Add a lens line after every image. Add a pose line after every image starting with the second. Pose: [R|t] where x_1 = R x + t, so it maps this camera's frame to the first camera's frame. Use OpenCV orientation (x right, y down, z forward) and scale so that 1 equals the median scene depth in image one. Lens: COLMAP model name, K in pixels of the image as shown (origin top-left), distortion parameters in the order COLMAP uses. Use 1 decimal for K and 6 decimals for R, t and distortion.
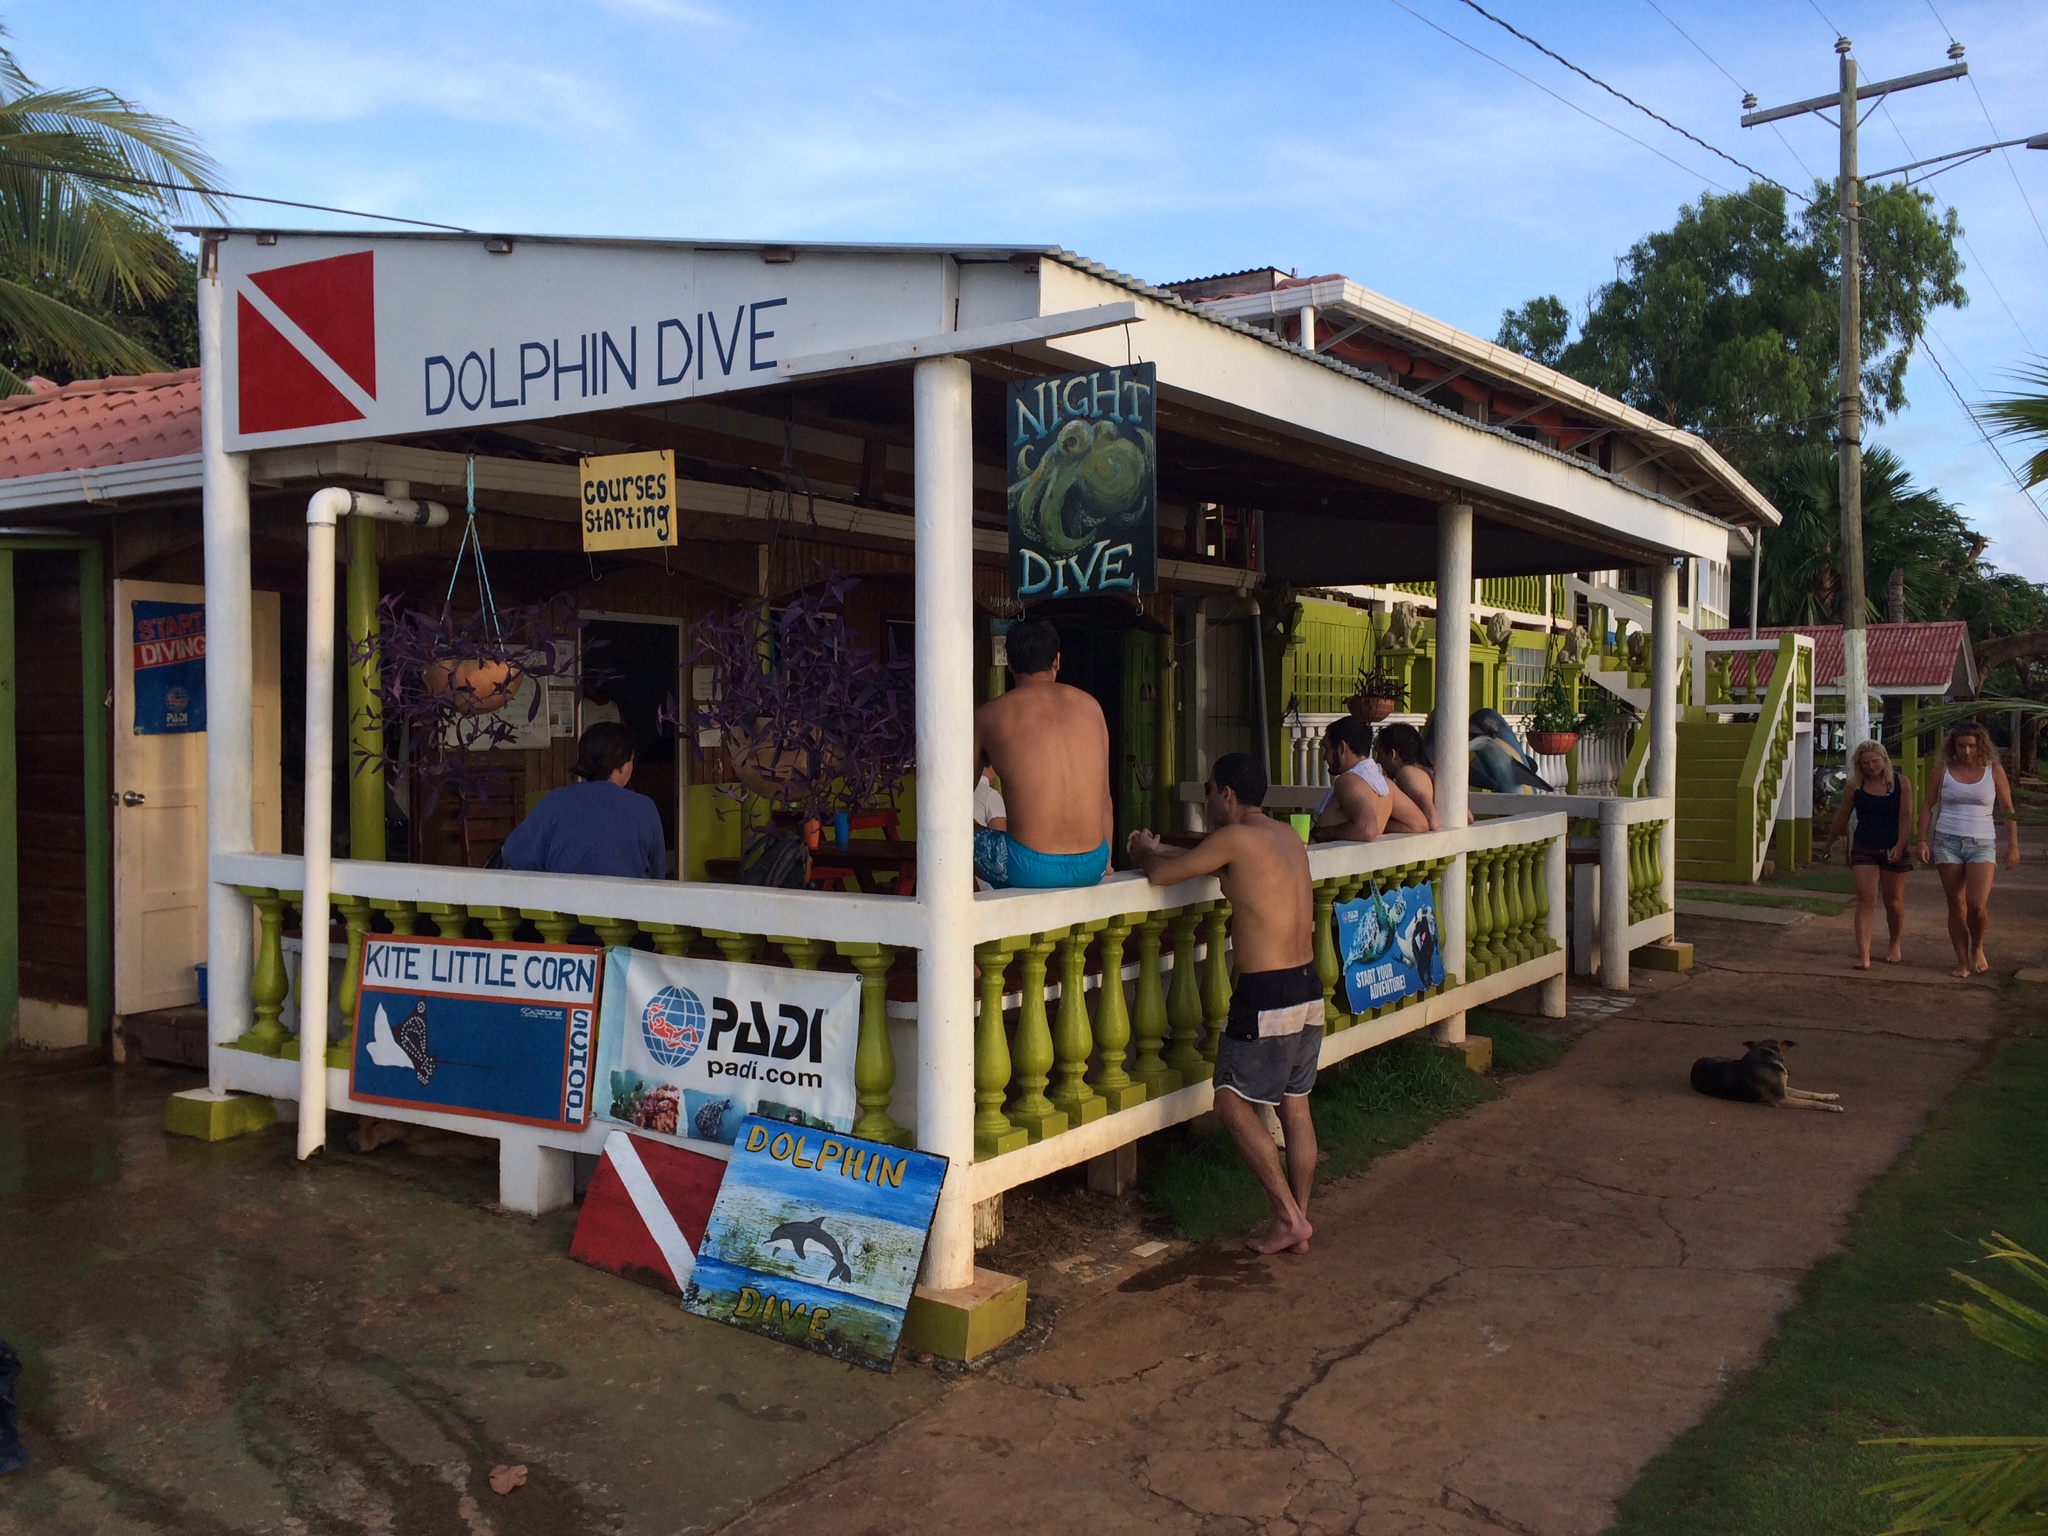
lens RADIAL K [[1806.0, 0, 1024.0], [0, 1806.0, 768.0], [0, 0, 1]] dist [0.640160, 0.000781]
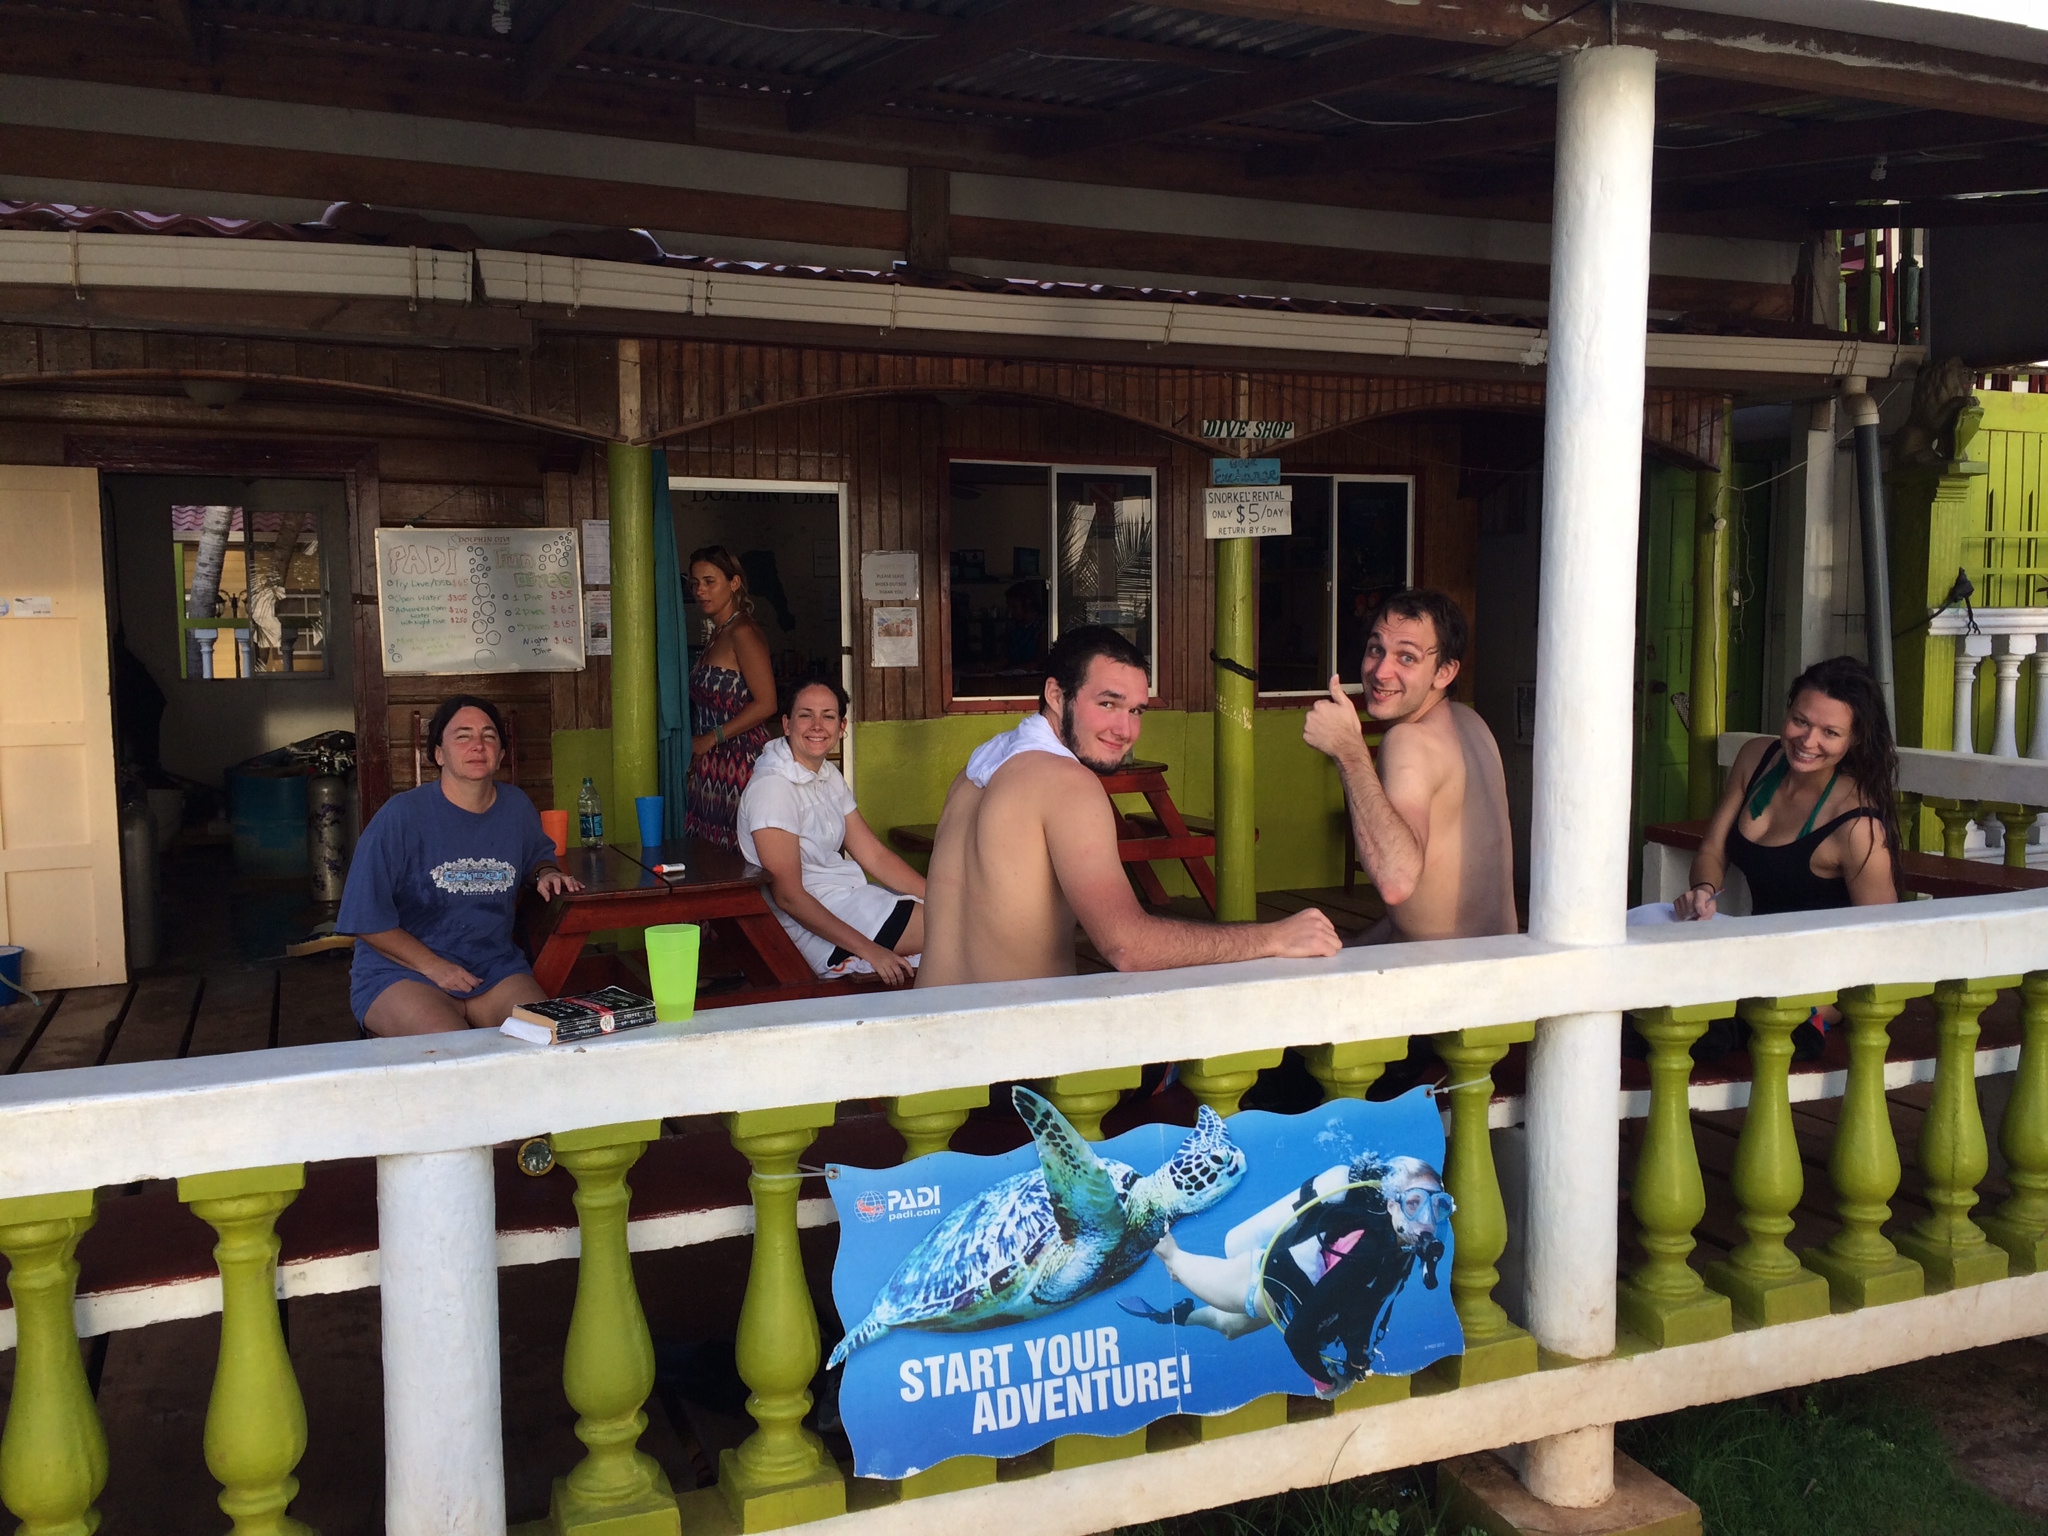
lens RADIAL K [[1968.8, 0, 1024.0], [0, 1968.8, 768.0], [0, 0, 1]] dist [-0.121349, 0.373823]
pose [[0.810108, 0.021193, -0.585897, 0.300646], [-0.000892, 0.999390, 0.034916, -0.011129], [0.586280, -0.027763, 0.809633, 0.520773]]
